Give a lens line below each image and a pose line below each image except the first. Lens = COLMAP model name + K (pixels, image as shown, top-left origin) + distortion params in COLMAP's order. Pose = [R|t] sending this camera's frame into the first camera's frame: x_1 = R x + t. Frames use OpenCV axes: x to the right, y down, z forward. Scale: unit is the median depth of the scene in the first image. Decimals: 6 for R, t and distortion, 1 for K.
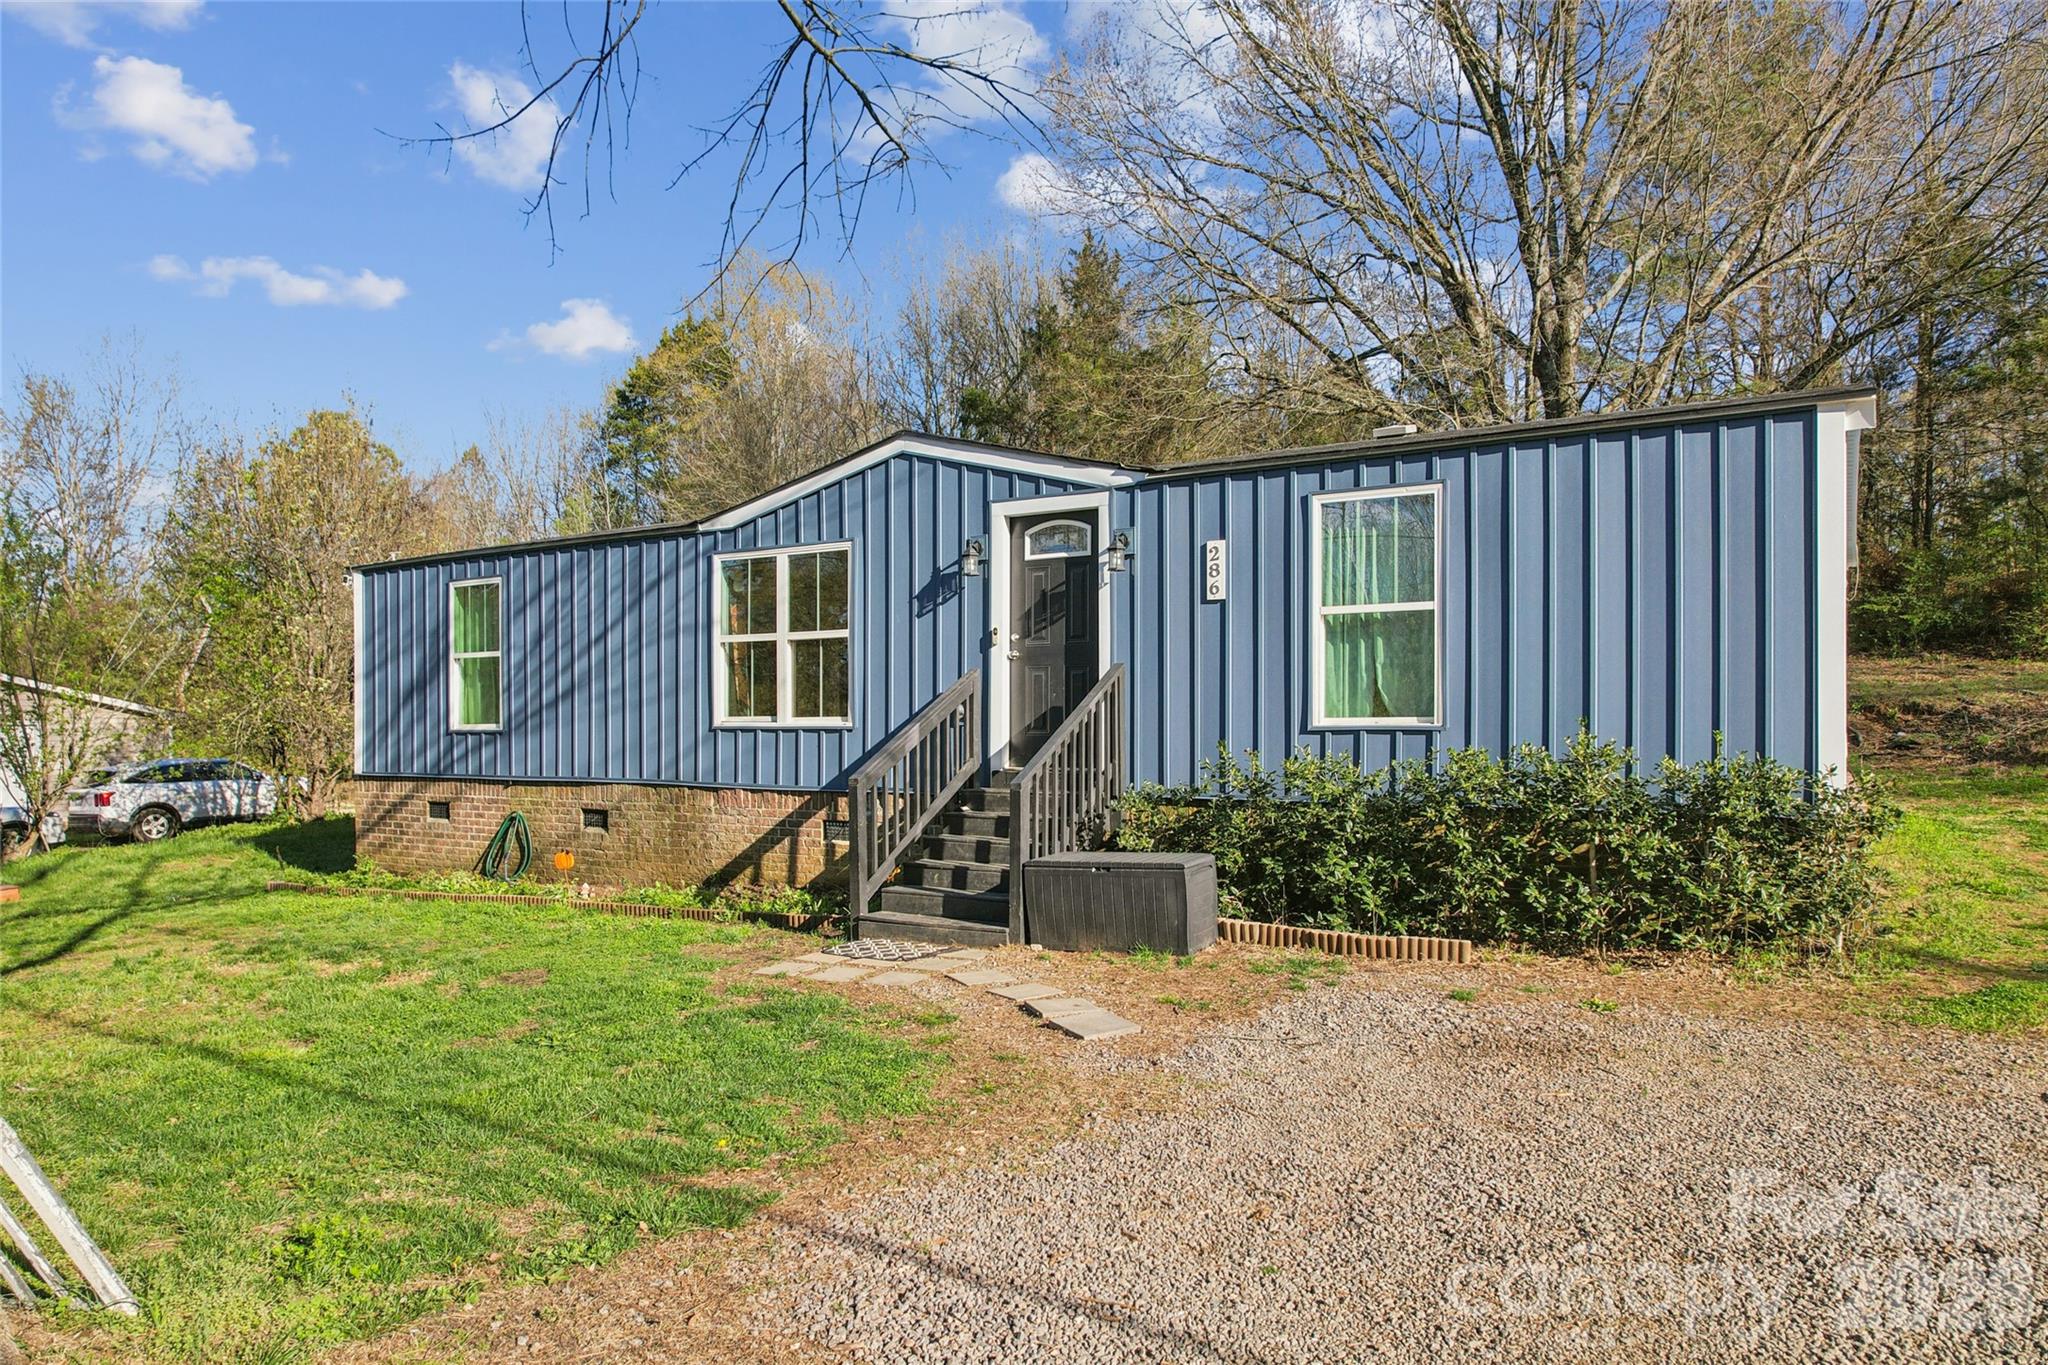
lens RADIAL K [[1331.7, 0, 1014.7], [0, 1331.7, 744.3], [0, 0, 1]] dist [-0.035796, -0.001679]
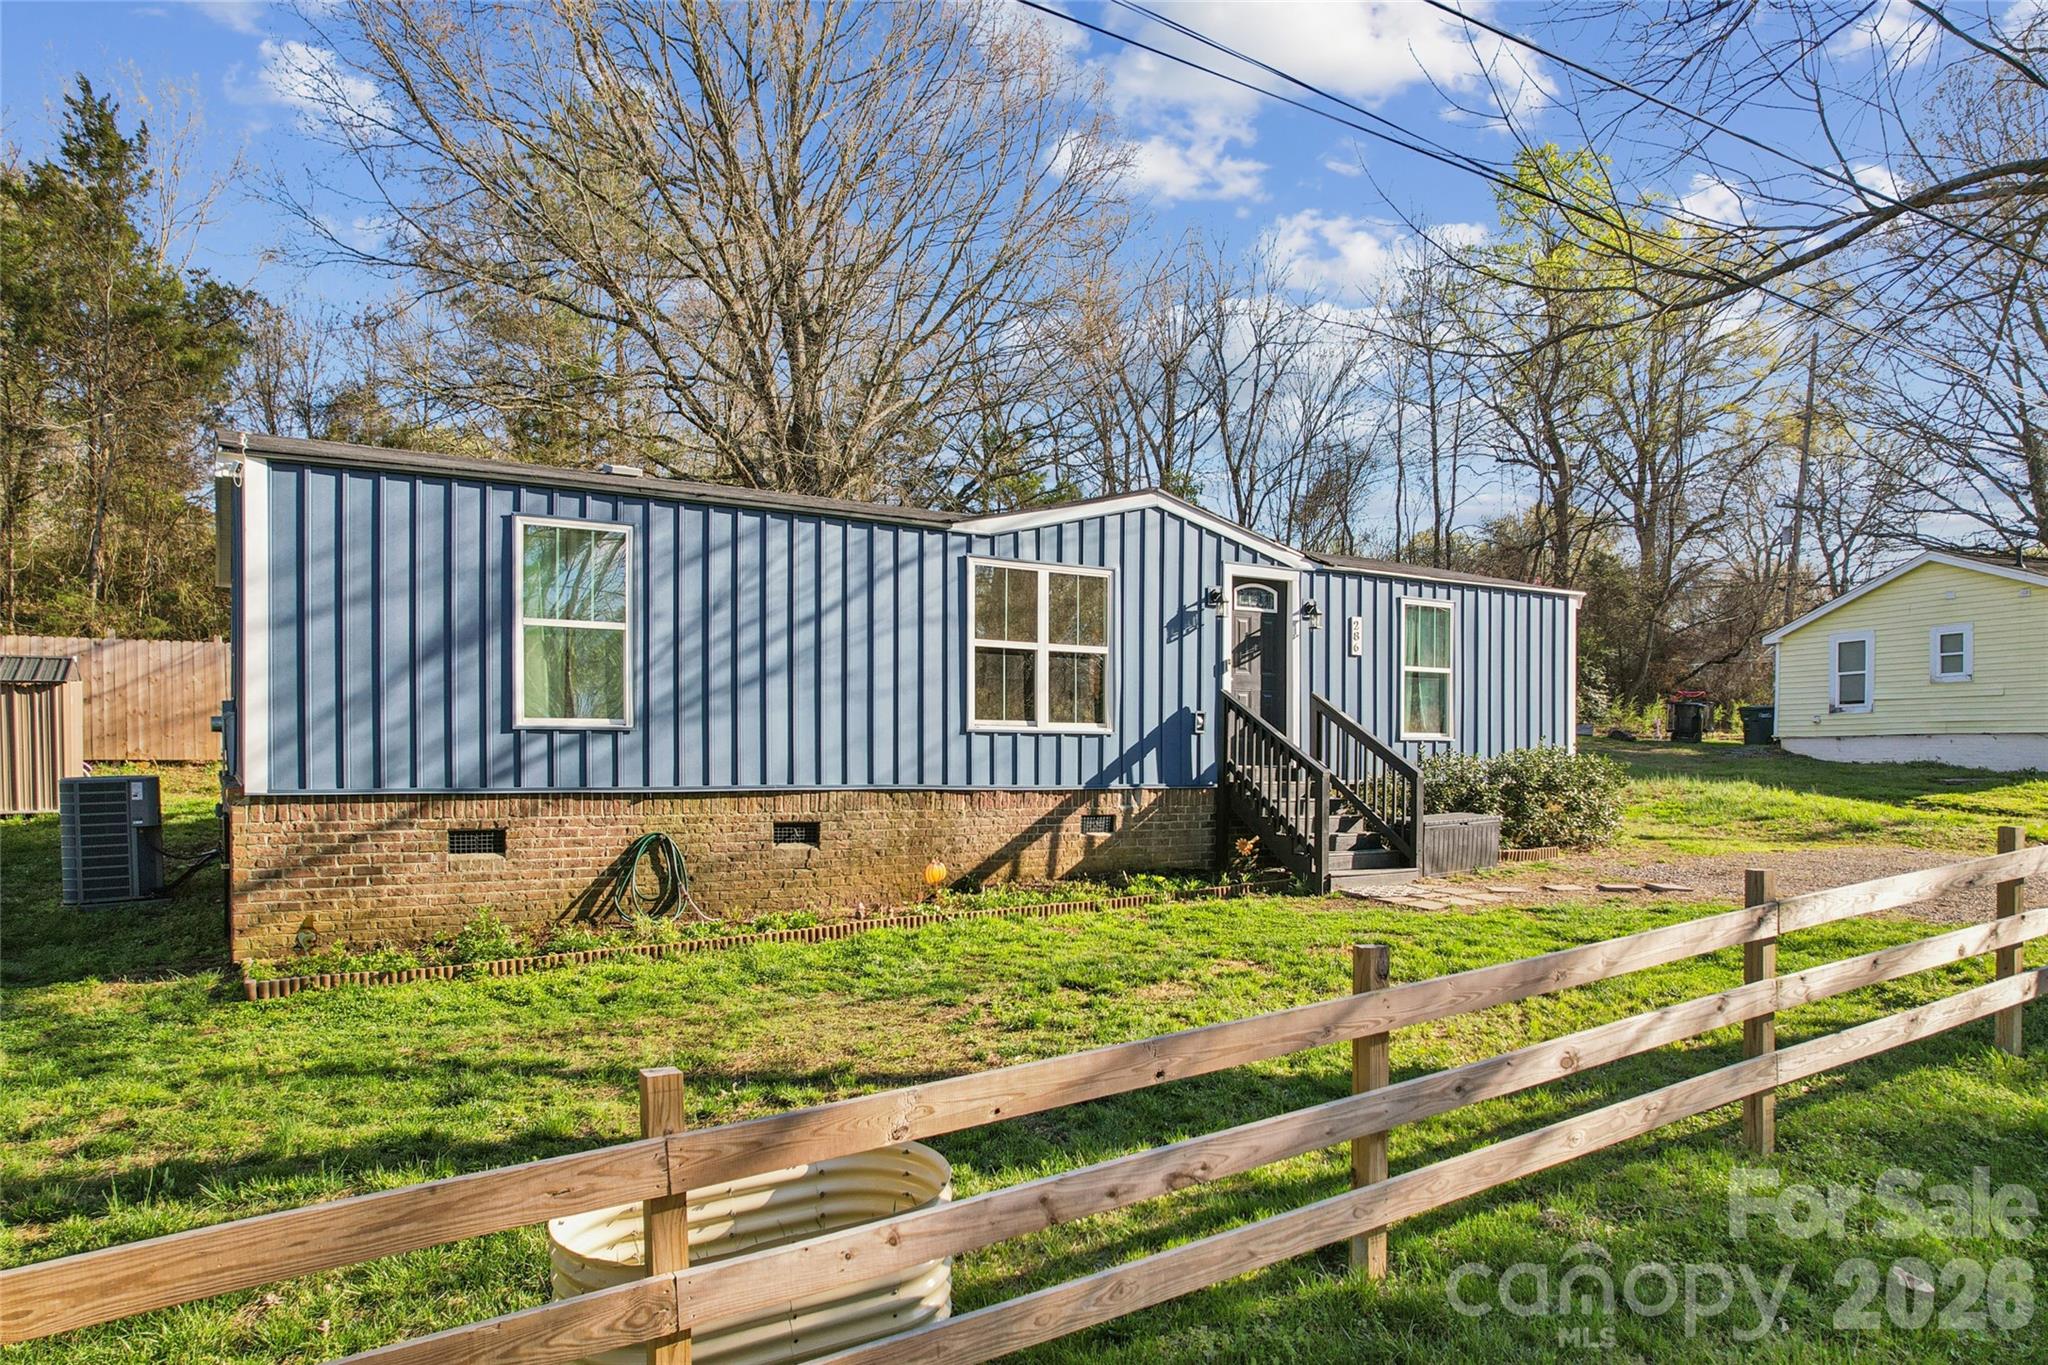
lens RADIAL K [[1331.7, 0, 1056.6], [0, 1331.7, 768.5], [0, 0, 1]] dist [-0.035796, -0.001679]
pose [[0.422681, -0.010077, 0.906223, -1.169373], [0.002264, 0.999947, 0.010063, 0.006567], [-0.906276, -0.002201, 0.422681, 0.549117]]
